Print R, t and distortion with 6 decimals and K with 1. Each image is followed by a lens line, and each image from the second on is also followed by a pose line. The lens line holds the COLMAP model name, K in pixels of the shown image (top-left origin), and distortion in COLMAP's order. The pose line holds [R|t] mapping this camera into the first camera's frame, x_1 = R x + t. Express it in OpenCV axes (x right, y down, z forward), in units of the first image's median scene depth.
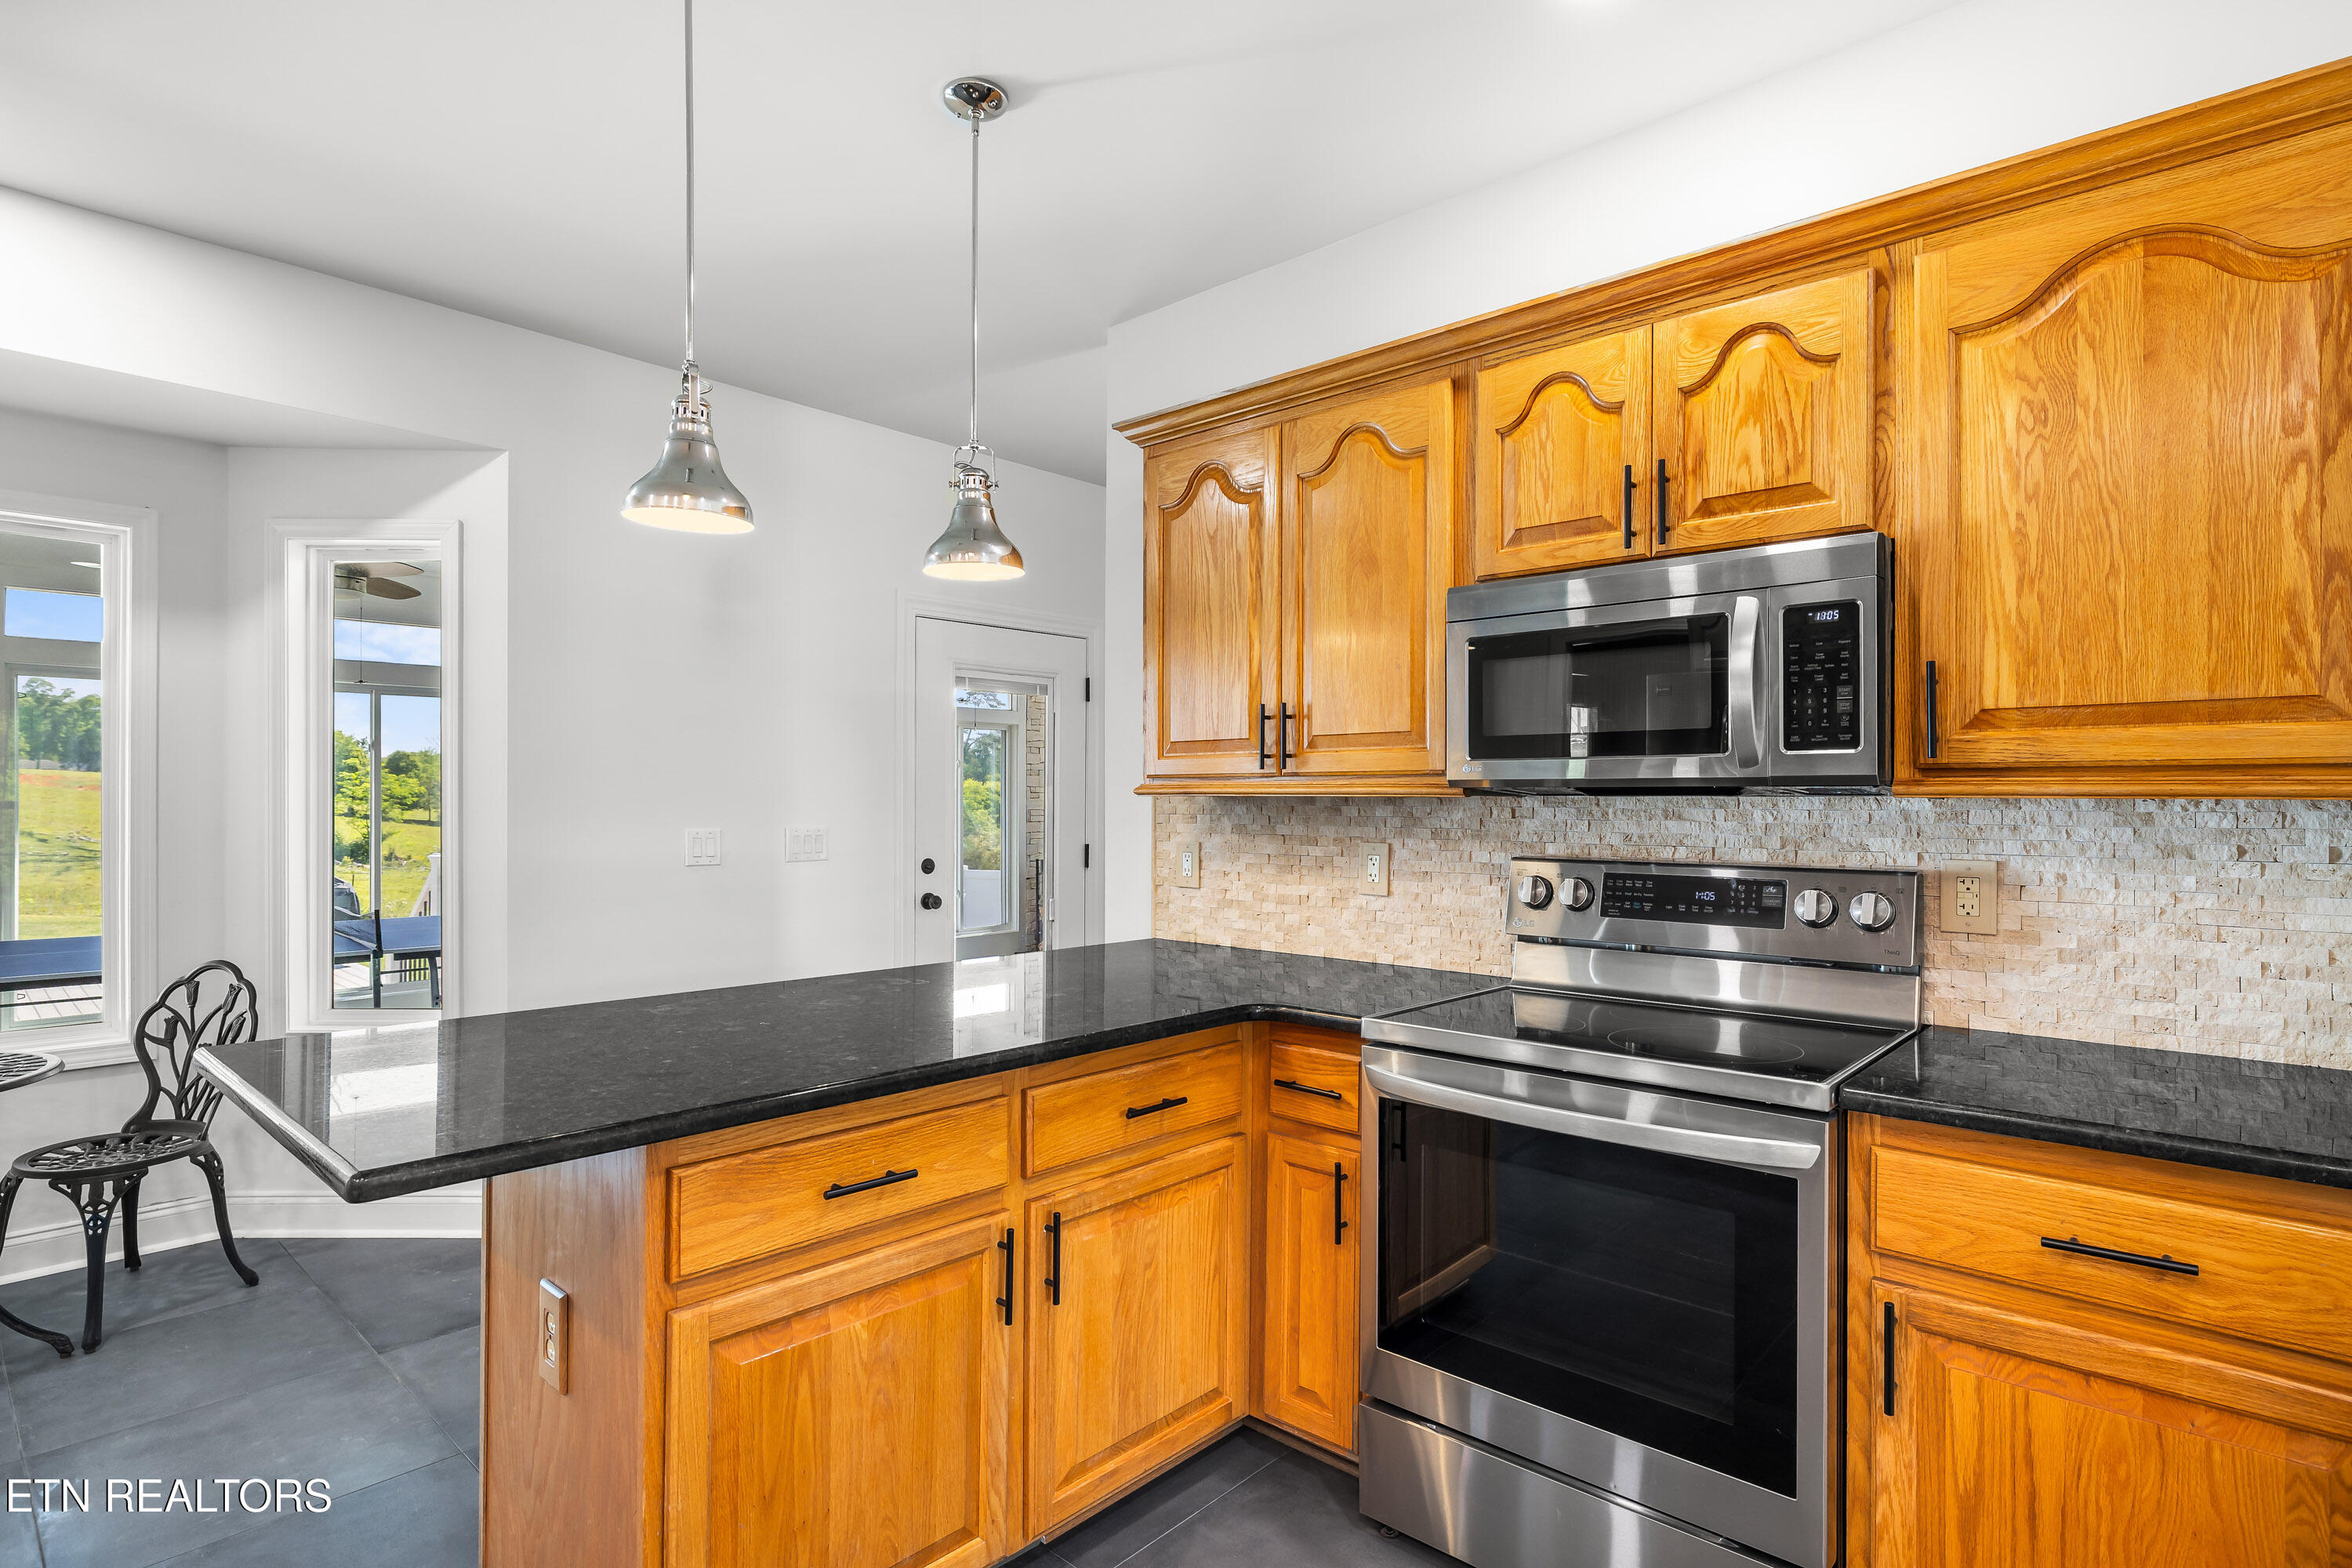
lens RADIAL K [[1188.0, 0, 1166.9], [0, 1188.0, 799.2], [0, 0, 1]] dist [-0.011191, 0.004330]
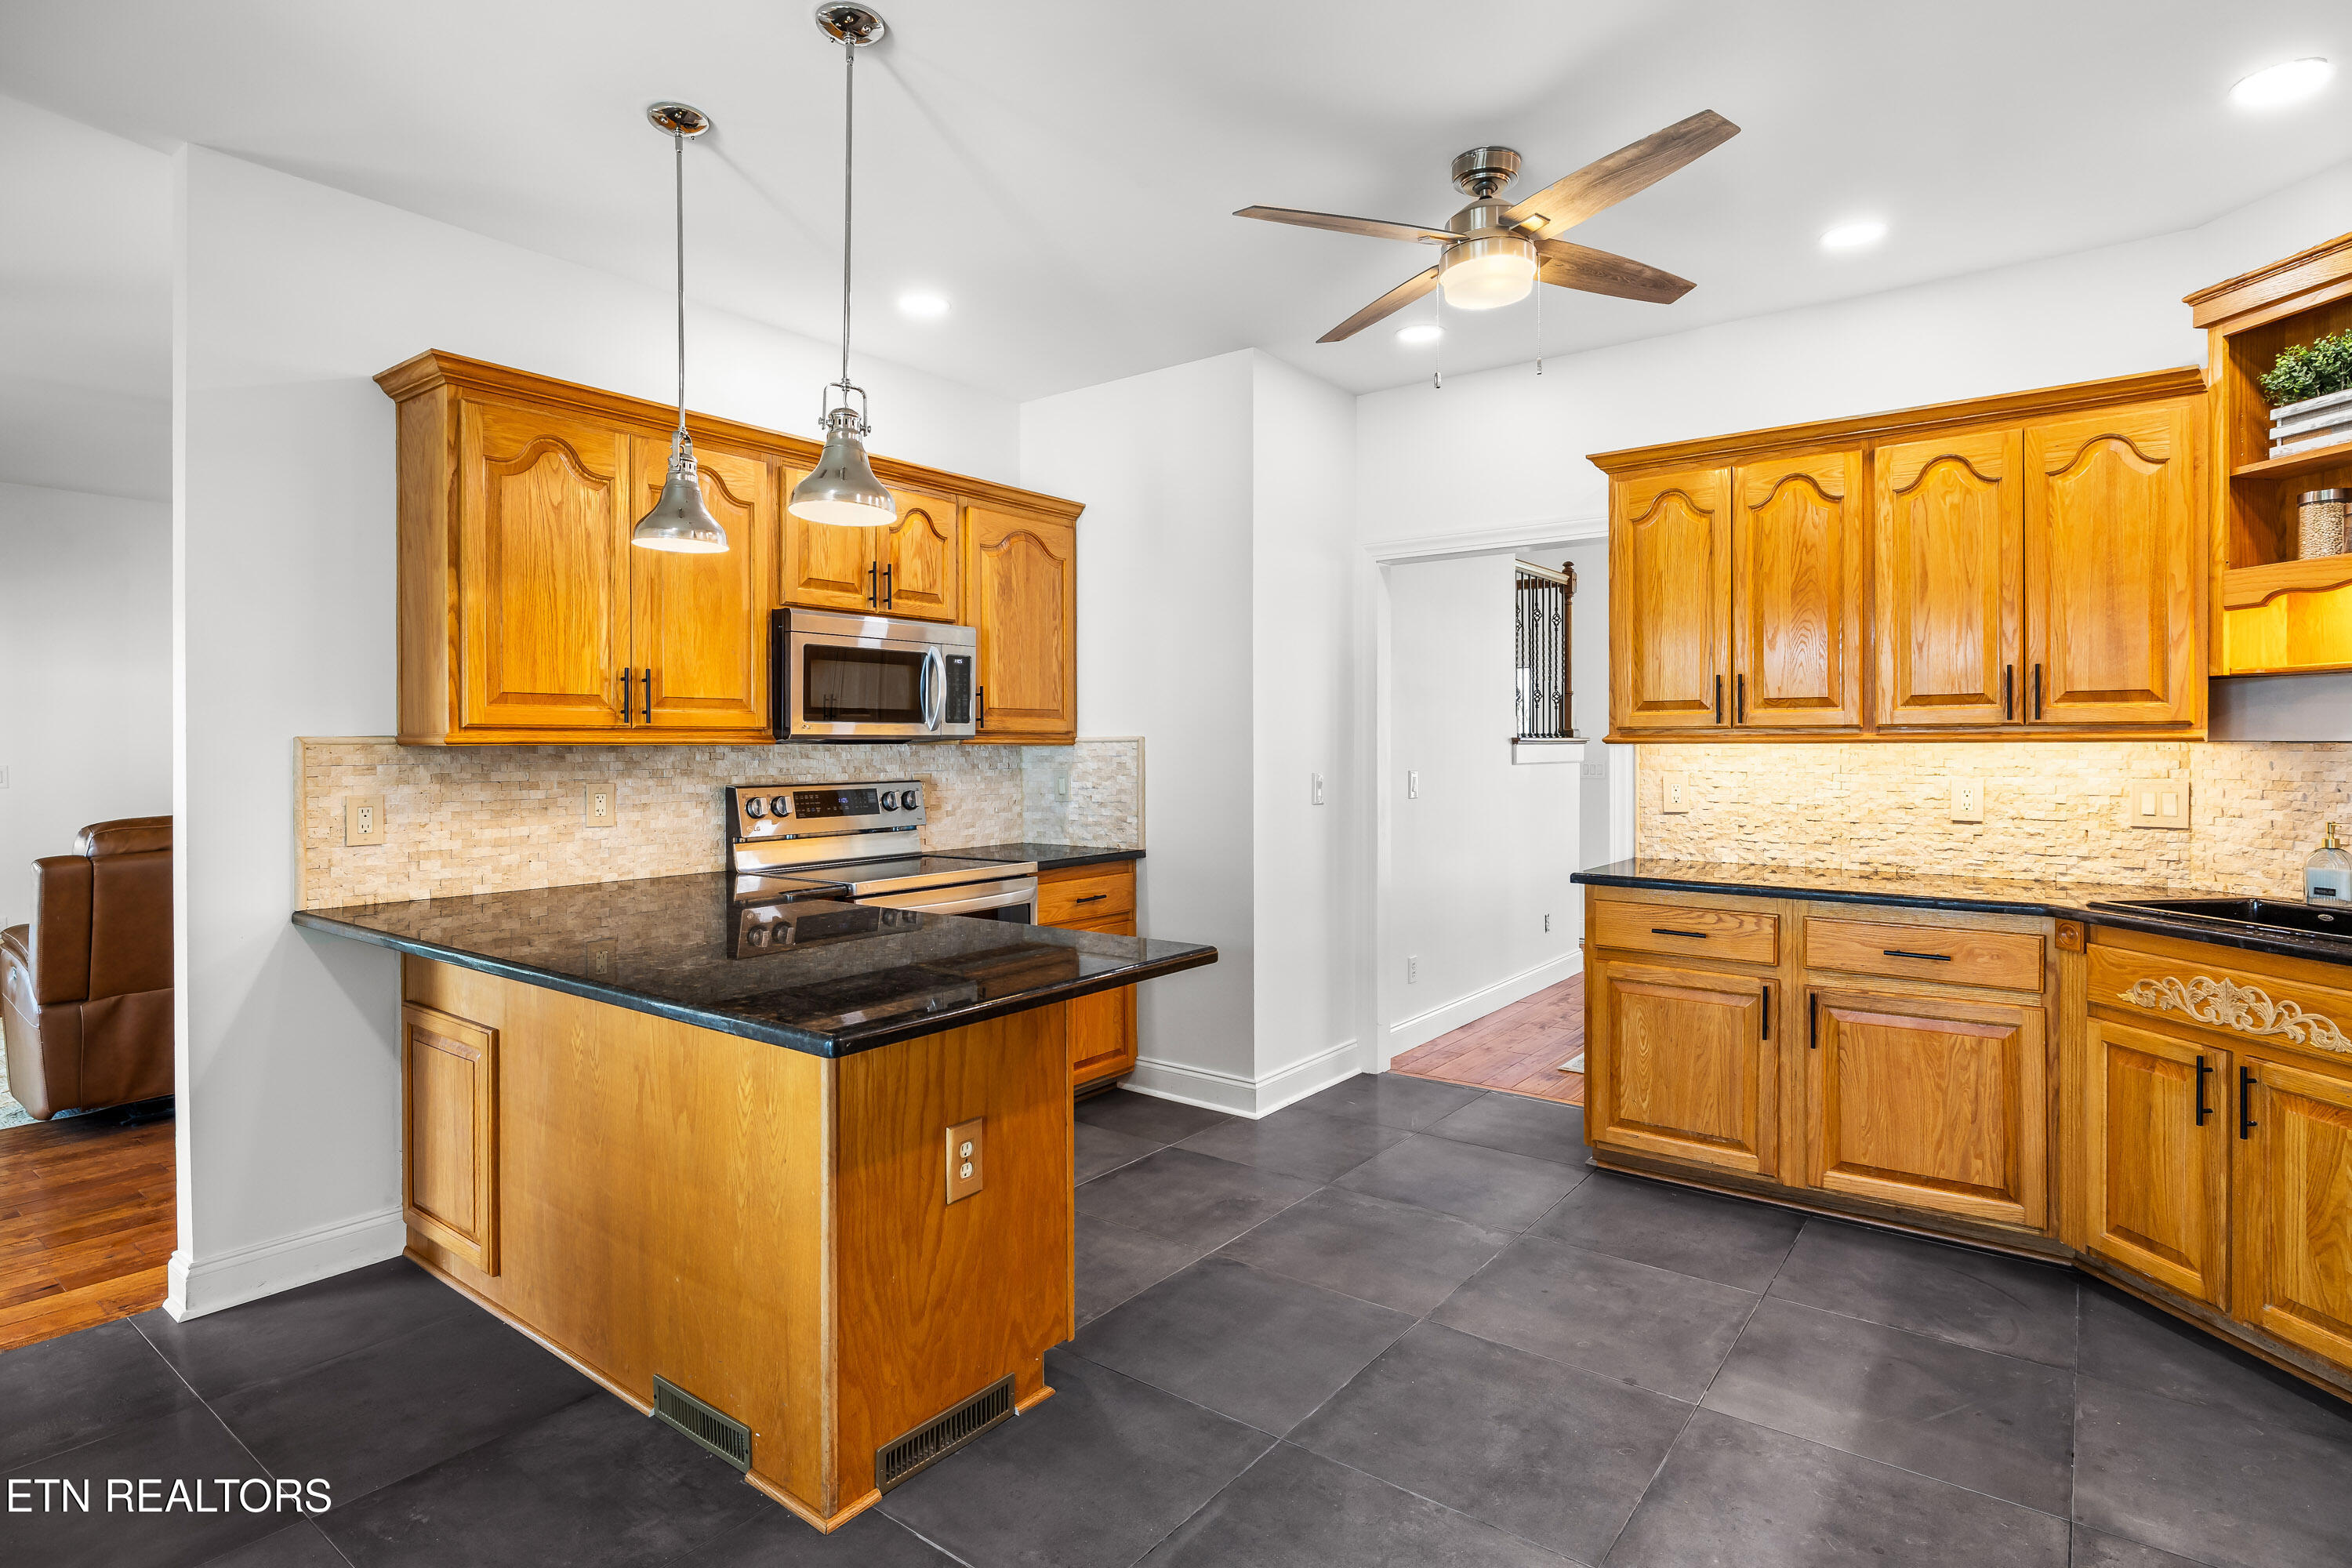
lens RADIAL K [[1188.0, 0, 1165.8], [0, 1188.0, 753.4], [0, 0, 1]] dist [-0.011191, 0.004330]
pose [[-0.089015, -0.009919, 0.995981, -1.113785], [0.003165, 0.999943, 0.010241, -0.004719], [-0.996025, 0.004064, -0.088979, 0.548892]]
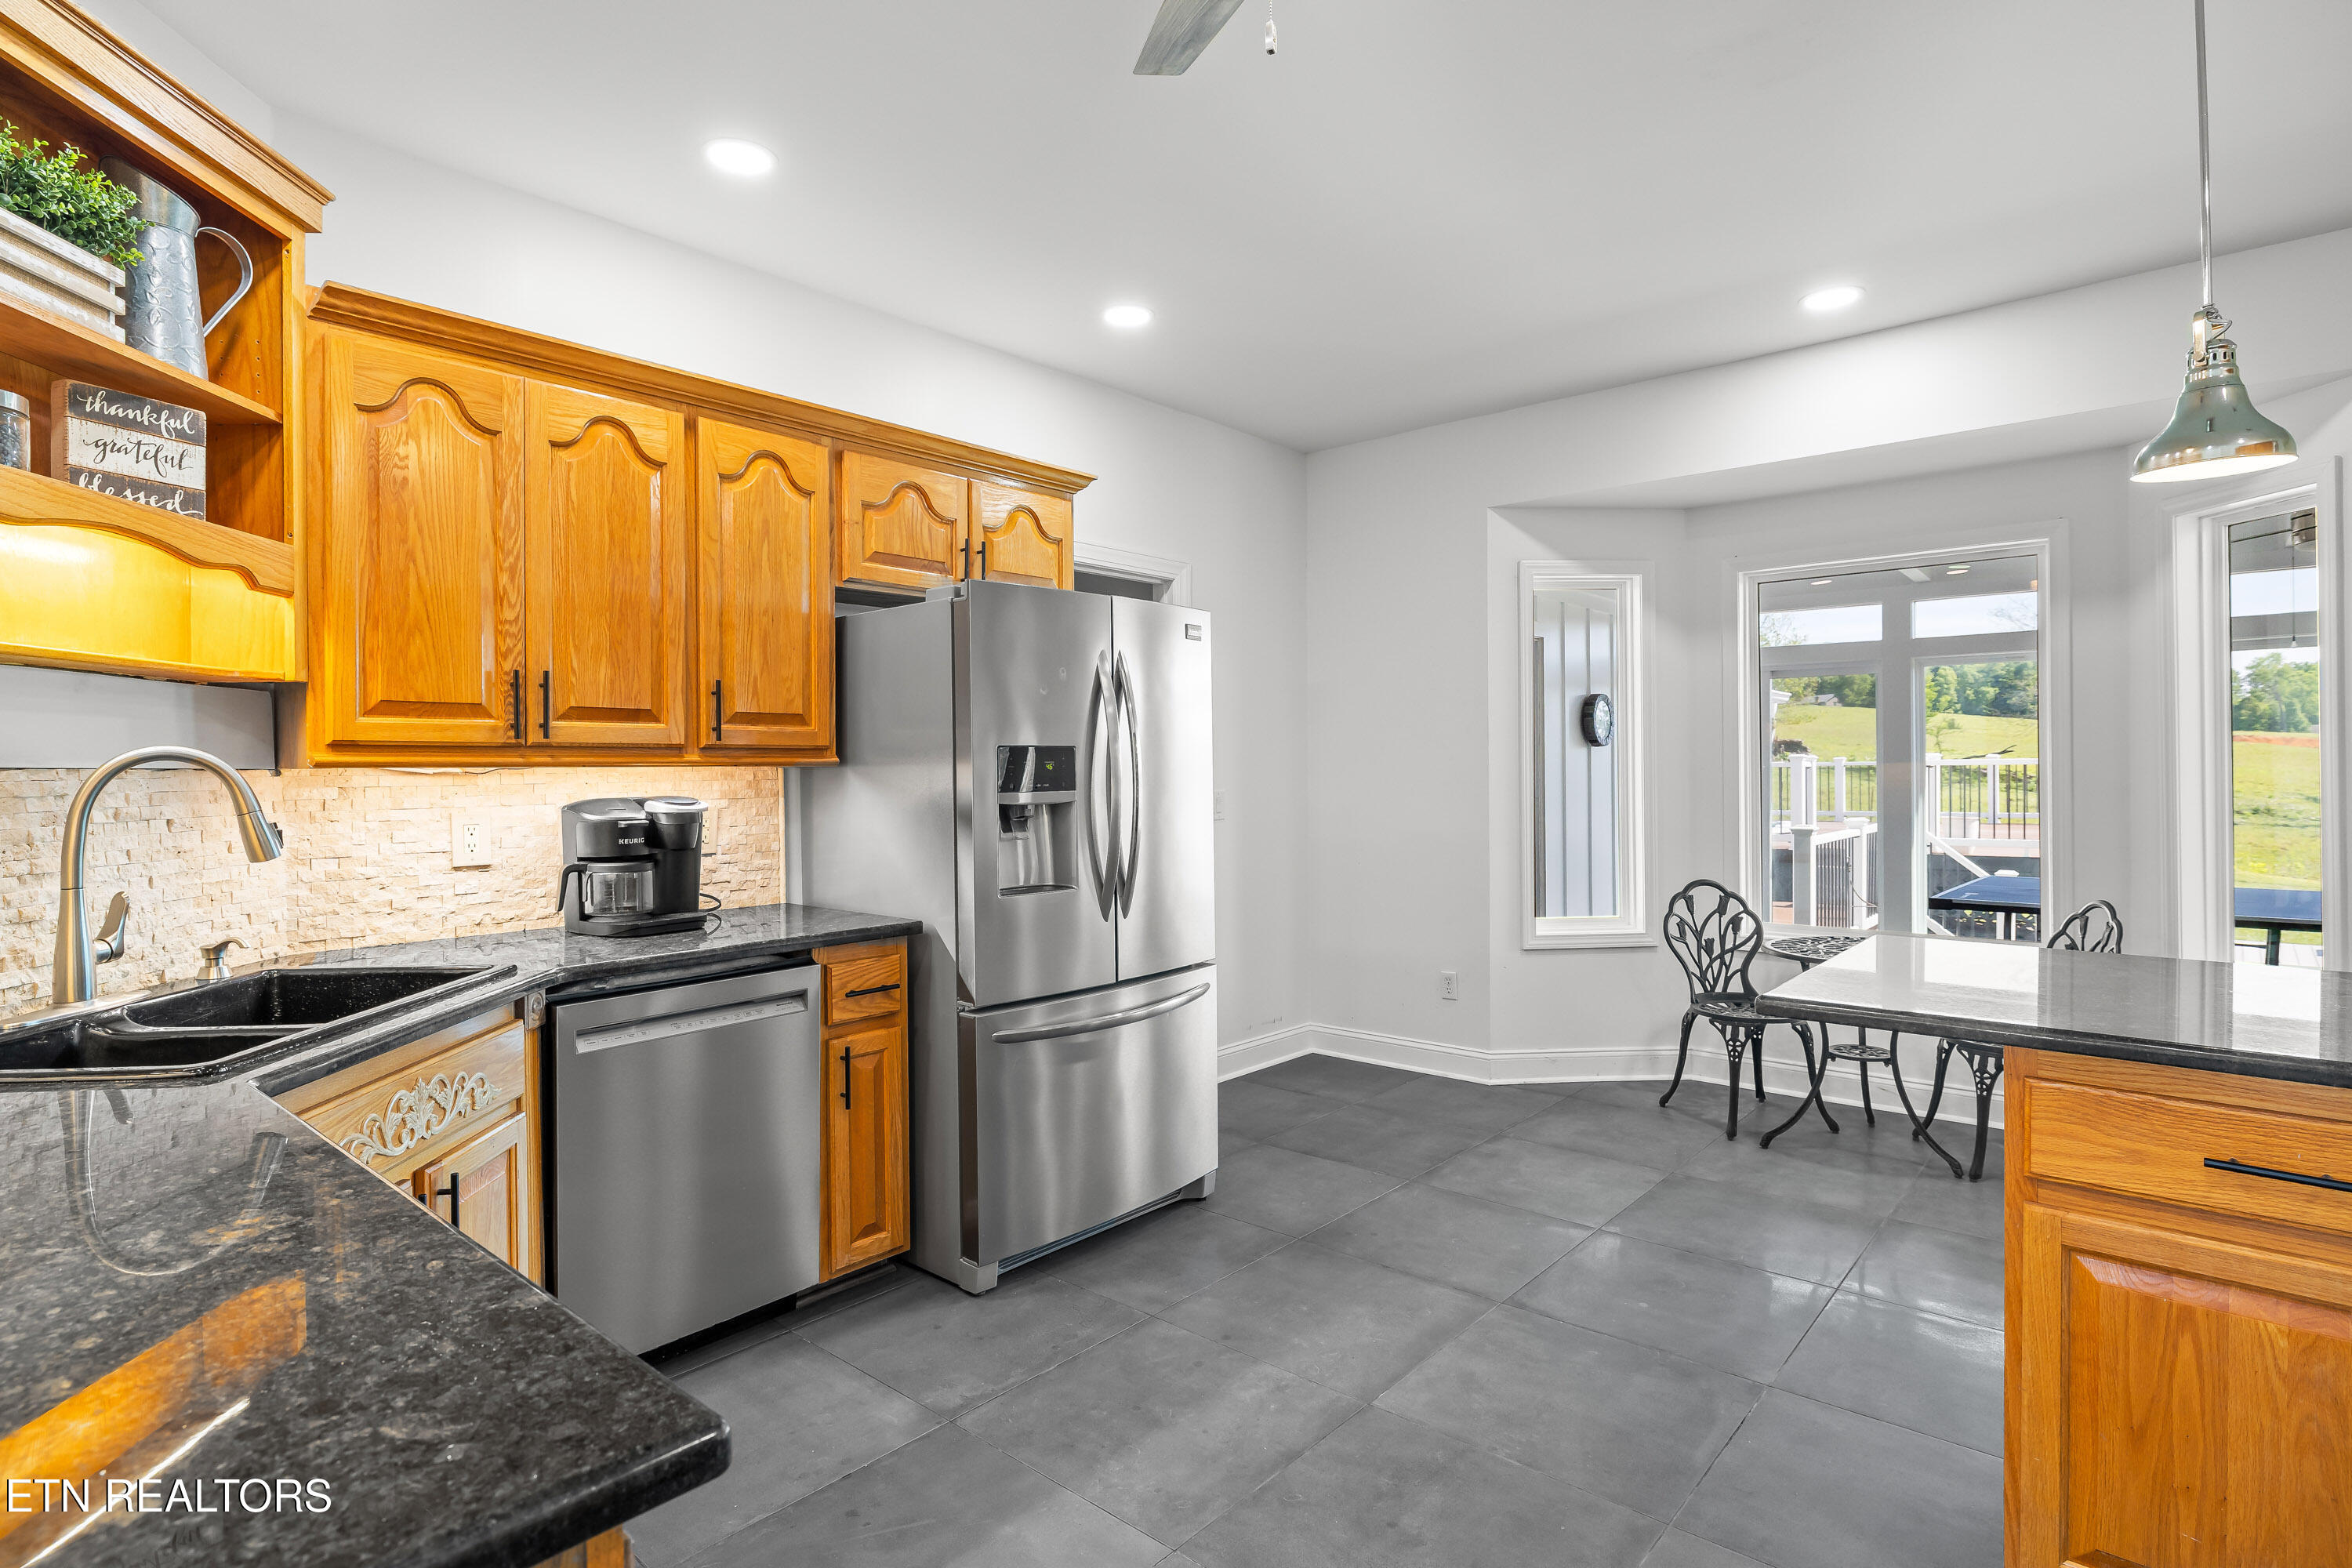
lens RADIAL K [[1188.0, 0, 1170.8], [0, 1188.0, 776.7], [0, 0, 1]] dist [-0.011191, 0.004330]
pose [[0.024218, 0.004092, -0.999698, 0.392428], [0.007932, 0.999959, 0.004286, 0.005625], [0.999675, -0.008034, 0.024184, 0.081766]]
